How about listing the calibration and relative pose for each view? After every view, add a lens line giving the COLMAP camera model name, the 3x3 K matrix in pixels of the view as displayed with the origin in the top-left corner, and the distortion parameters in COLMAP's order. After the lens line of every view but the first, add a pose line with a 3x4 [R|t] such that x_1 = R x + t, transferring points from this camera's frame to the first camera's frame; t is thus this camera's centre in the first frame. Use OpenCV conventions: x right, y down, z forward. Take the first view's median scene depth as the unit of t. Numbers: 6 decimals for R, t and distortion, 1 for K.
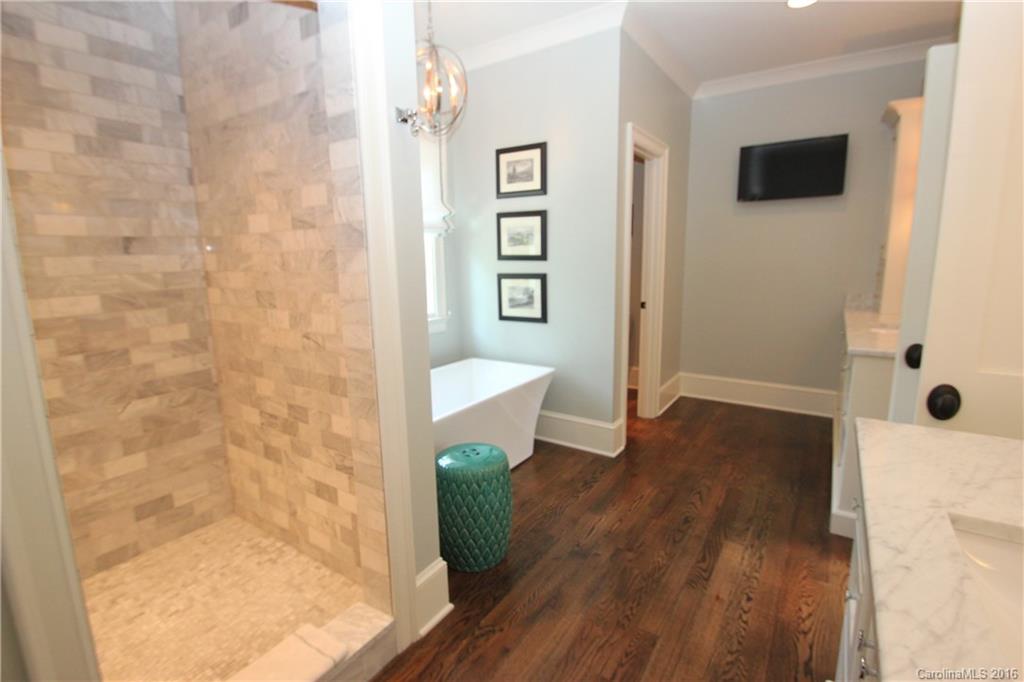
lens RADIAL K [[478.4, 0, 516.4], [0, 478.4, 340.6], [0, 0, 1]] dist [-0.005518, -0.007306]
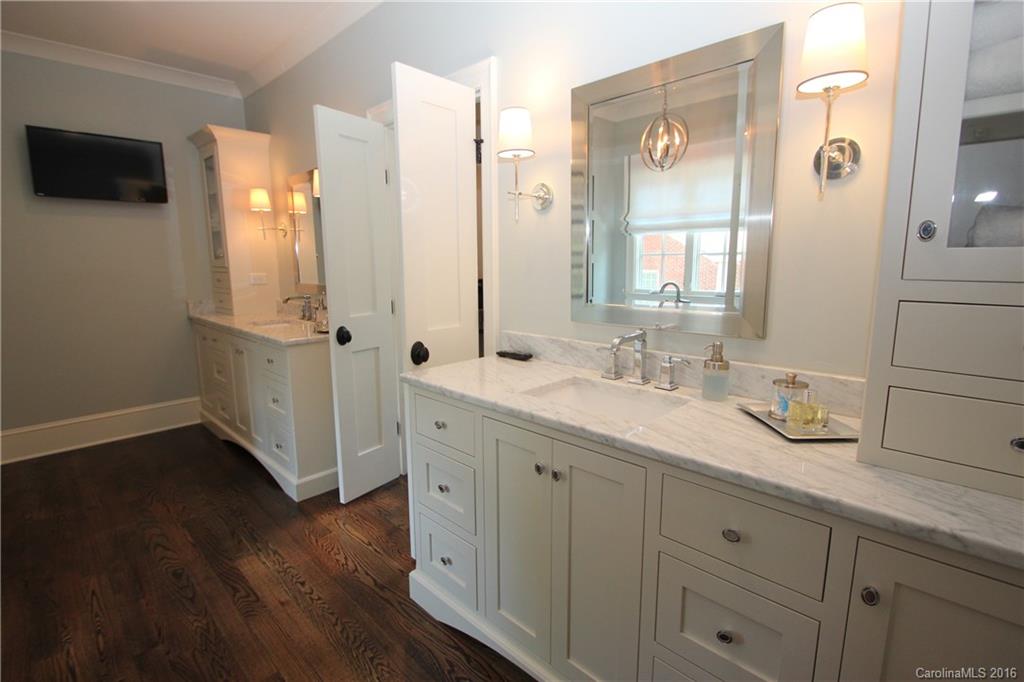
lens RADIAL K [[478.4, 0, 514.3], [0, 478.4, 336.9], [0, 0, 1]] dist [-0.005518, -0.007306]
pose [[0.177223, -0.154577, 0.971956, -0.349515], [0.182679, 0.975593, 0.121847, -0.034645], [-0.967068, 0.155962, 0.201135, 0.227214]]
